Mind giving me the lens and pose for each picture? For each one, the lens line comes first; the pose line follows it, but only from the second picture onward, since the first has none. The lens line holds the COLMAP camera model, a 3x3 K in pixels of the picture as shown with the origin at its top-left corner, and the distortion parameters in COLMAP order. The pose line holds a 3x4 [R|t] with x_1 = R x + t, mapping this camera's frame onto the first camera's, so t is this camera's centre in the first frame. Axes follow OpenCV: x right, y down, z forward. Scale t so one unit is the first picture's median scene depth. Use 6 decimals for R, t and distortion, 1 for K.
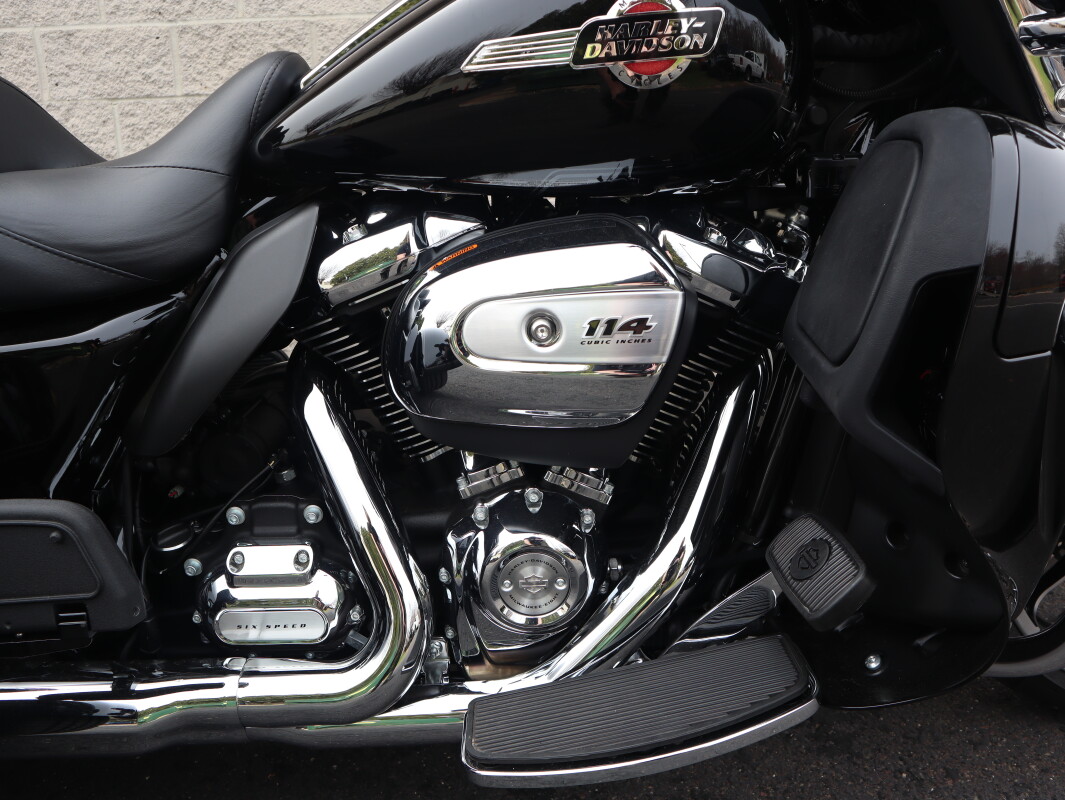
lens RADIAL K [[828.1, 0, 532.9], [0, 828.1, 402.4], [0, 0, 1]] dist [-0.123552, 0.080990]
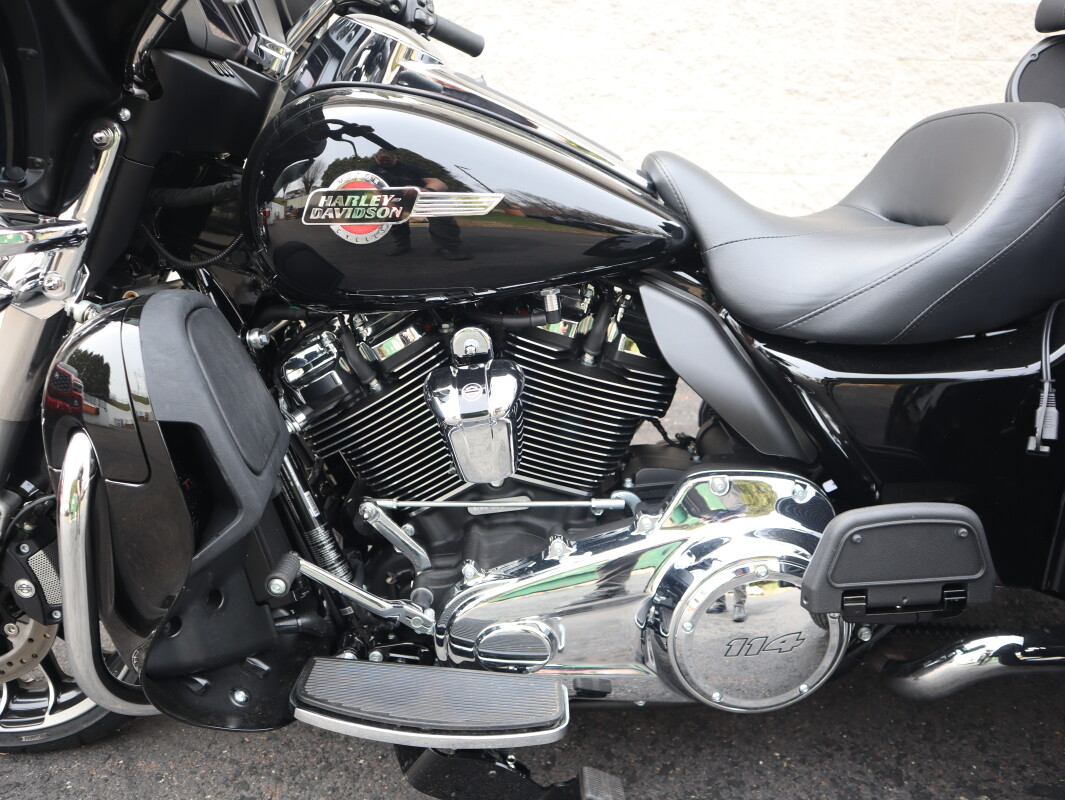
lens RADIAL K [[828.1, 0, 533.1], [0, 828.1, 400.3], [0, 0, 1]] dist [-0.123552, 0.080990]
pose [[0.998146, -0.007923, 0.060347, -0.995657], [0.006872, 0.999821, 0.017617, 0.076125], [-0.060475, -0.017170, 0.998022, -0.629683]]
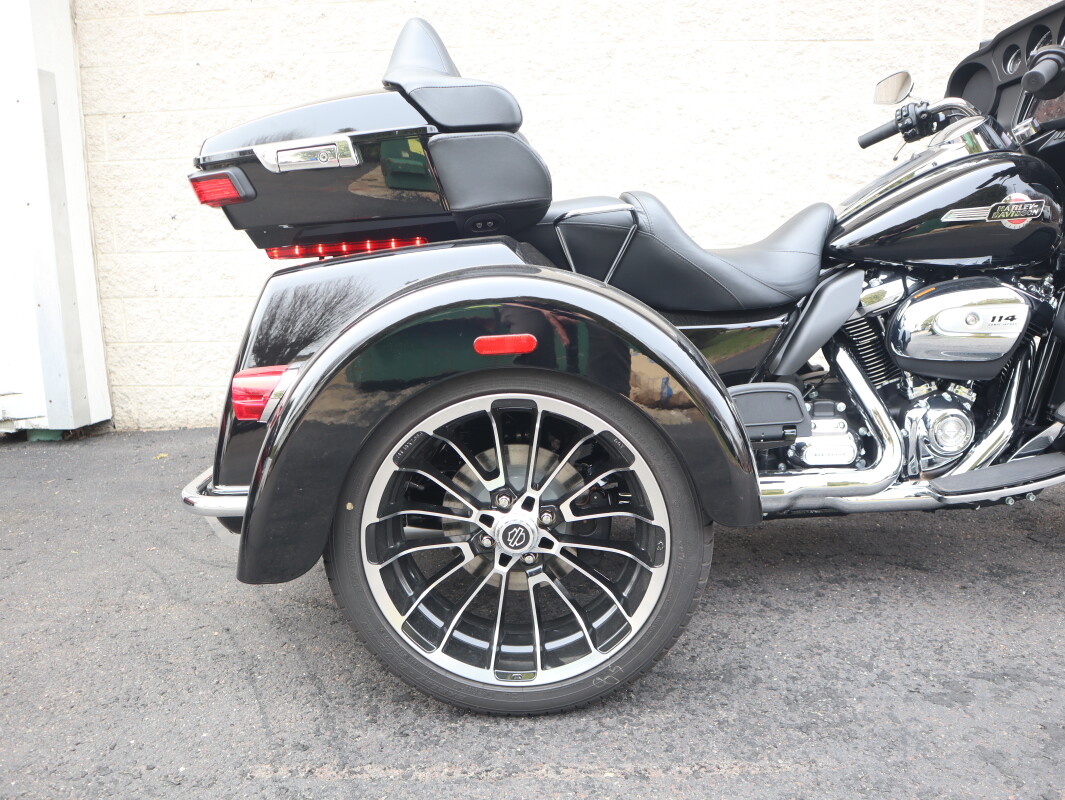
lens RADIAL K [[828.1, 0, 531.8], [0, 828.1, 398.7], [0, 0, 1]] dist [-0.123552, 0.080990]
pose [[0.998861, 0.008273, -0.046988, -0.977051], [-0.012588, 0.995652, -0.092291, 0.319340], [0.046020, 0.092778, 0.994623, -1.207751]]
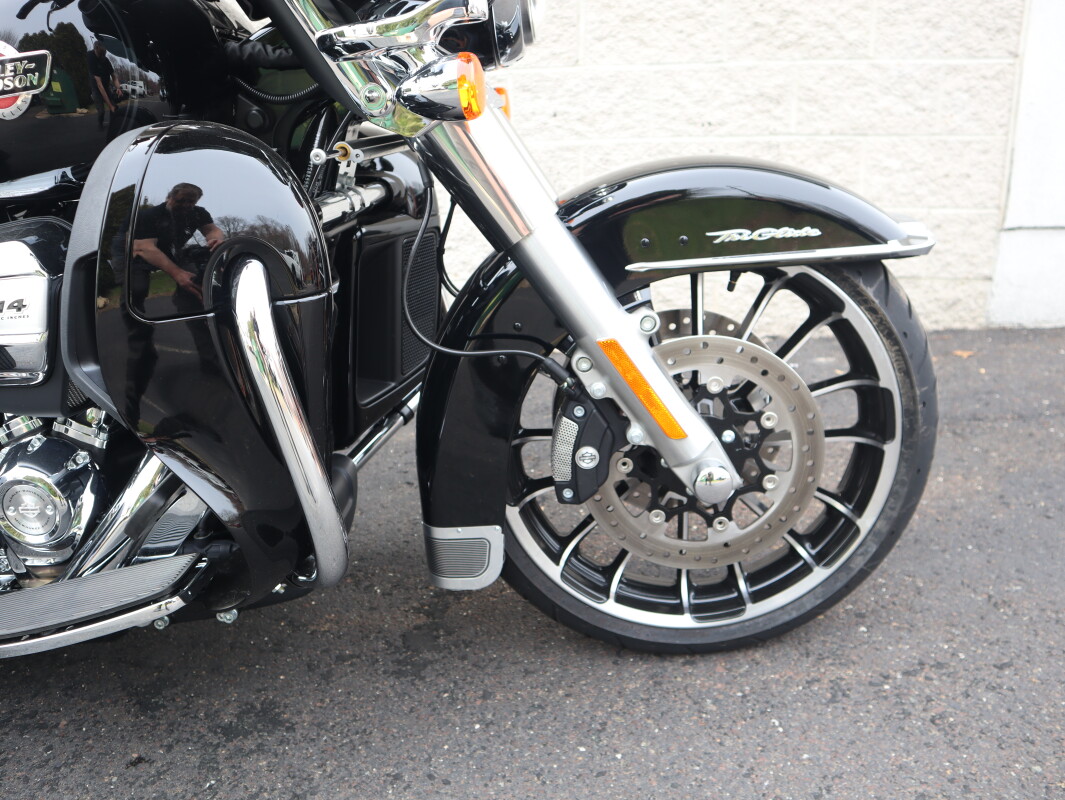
lens RADIAL K [[828.1, 0, 533.4], [0, 828.1, 399.6], [0, 0, 1]] dist [-0.123552, 0.080990]
pose [[0.996815, -0.006851, -0.079452, 0.792884], [0.008948, 0.999620, 0.026068, 0.023710], [0.079243, -0.026696, 0.996498, -0.146581]]
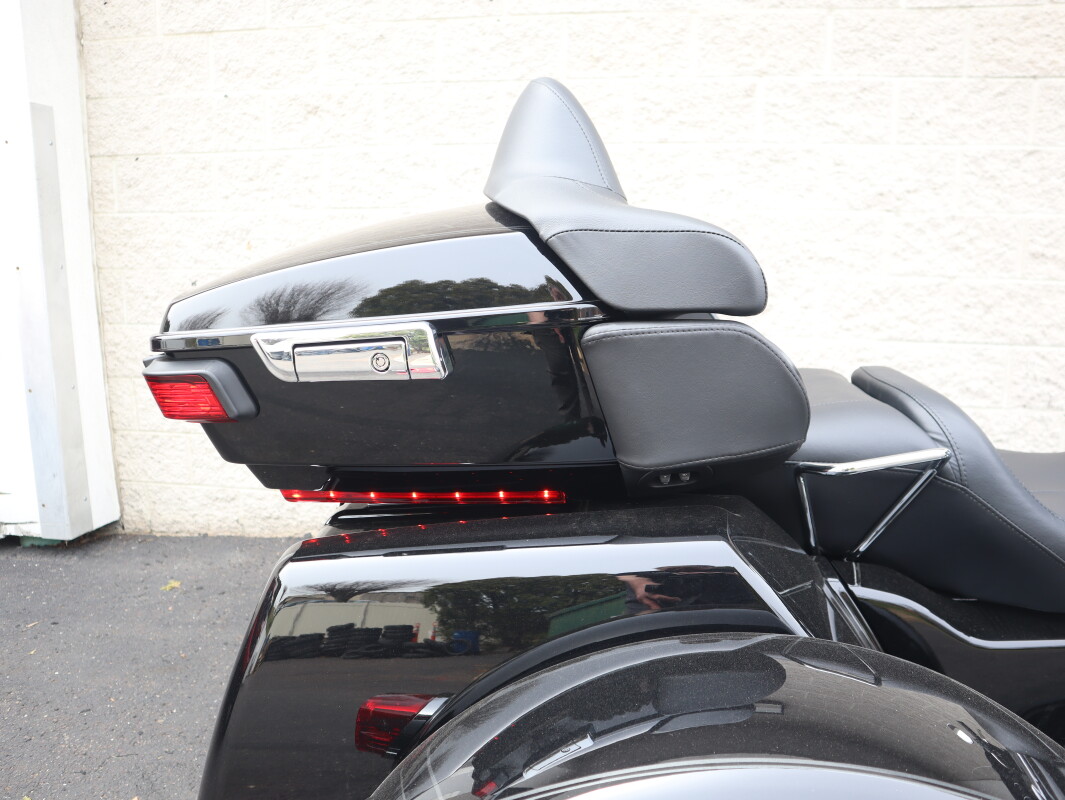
lens RADIAL K [[828.1, 0, 534.0], [0, 828.1, 399.2], [0, 0, 1]] dist [-0.123552, 0.080990]
pose [[0.994330, 0.032892, -0.101126, -1.257105], [-0.042307, 0.994822, -0.092412, -0.257658], [0.097563, 0.096167, 0.990572, -0.393997]]
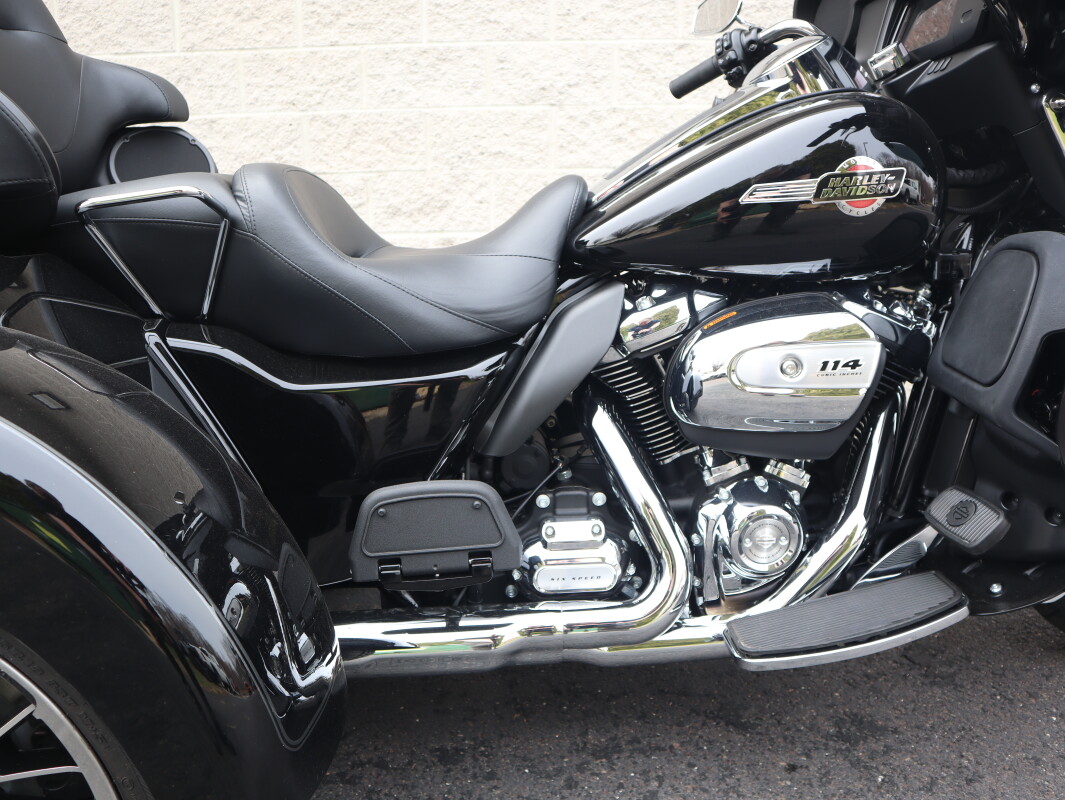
lens RADIAL K [[828.1, 0, 531.8], [0, 828.1, 401.6], [0, 0, 1]] dist [-0.123552, 0.080990]
pose [[0.999841, -0.006330, 0.016676, -0.395879], [0.007390, 0.997903, -0.064297, 0.057215], [-0.016234, 0.064410, 0.997791, -0.417046]]
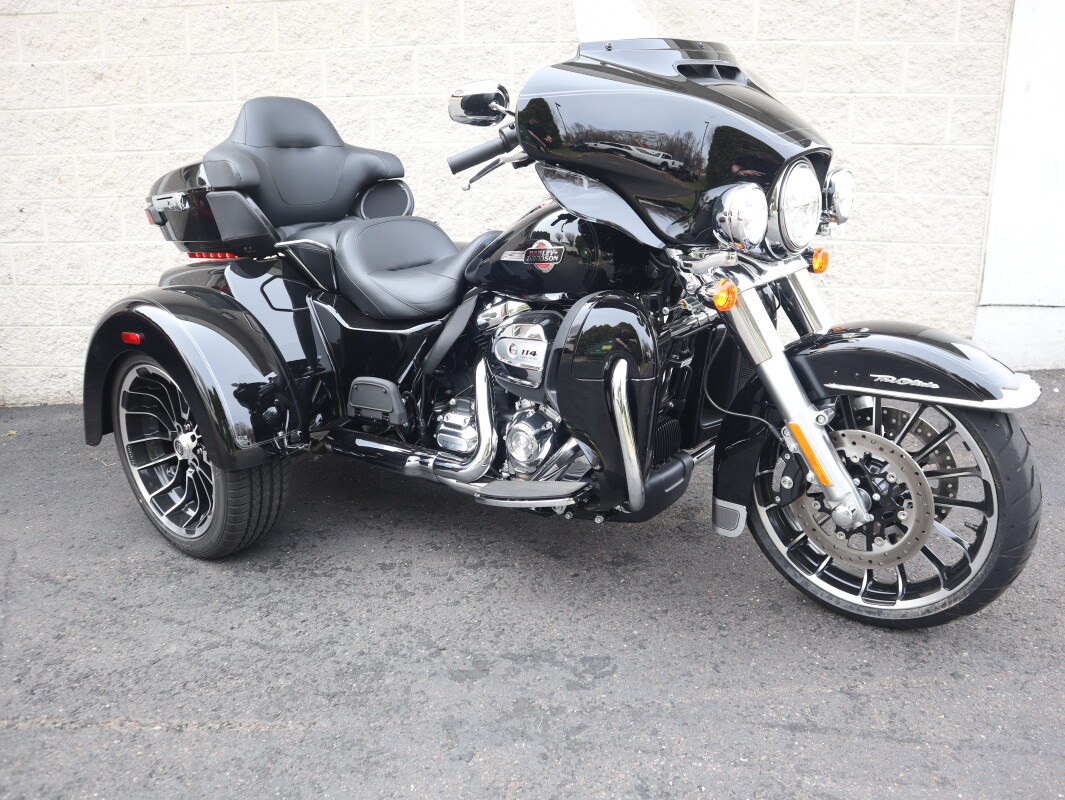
lens RADIAL K [[828.1, 0, 532.7], [0, 828.1, 394.1], [0, 0, 1]] dist [-0.123552, 0.080990]
pose [[0.999111, 0.010581, -0.040810, 0.043960], [-0.011795, 0.999491, -0.029635, 0.133386], [0.040476, 0.030090, 0.998727, -1.512487]]
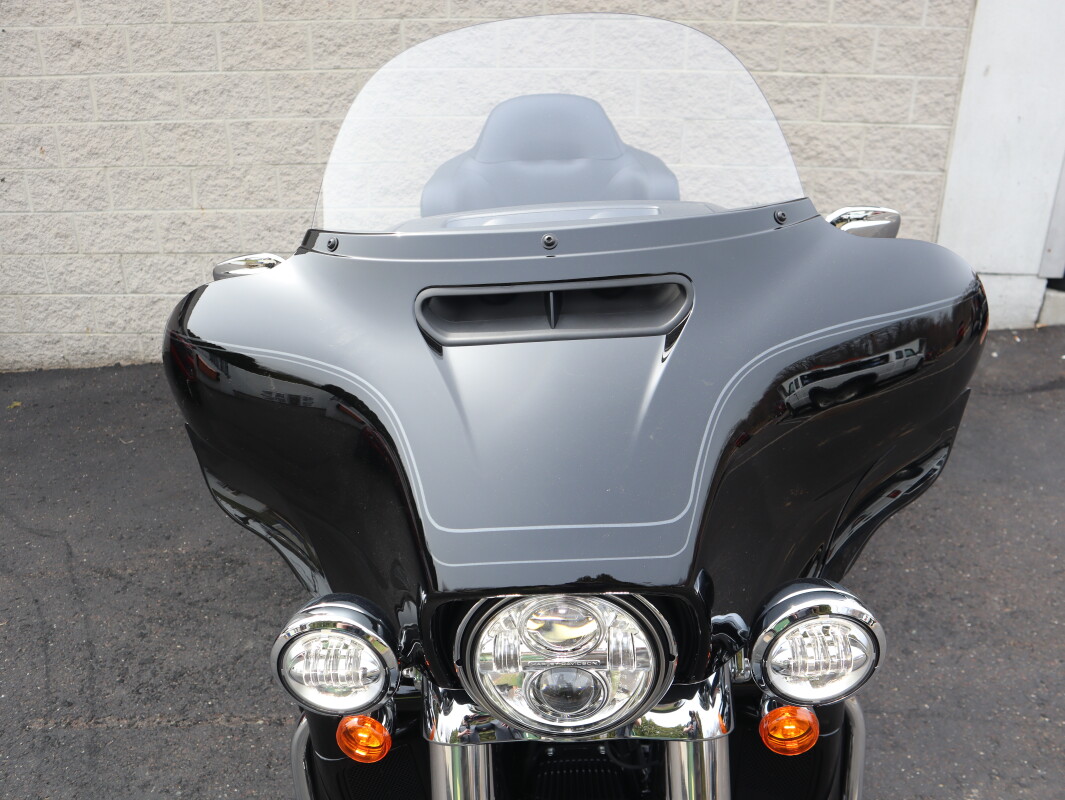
lens RADIAL K [[828.1, 0, 532.8], [0, 828.1, 396.9], [0, 0, 1]] dist [-0.123552, 0.080990]
pose [[0.999609, -0.004267, 0.027642, -0.196945], [0.001278, 0.994231, 0.107250, -0.276533], [-0.027940, -0.107172, 0.993848, -1.820269]]
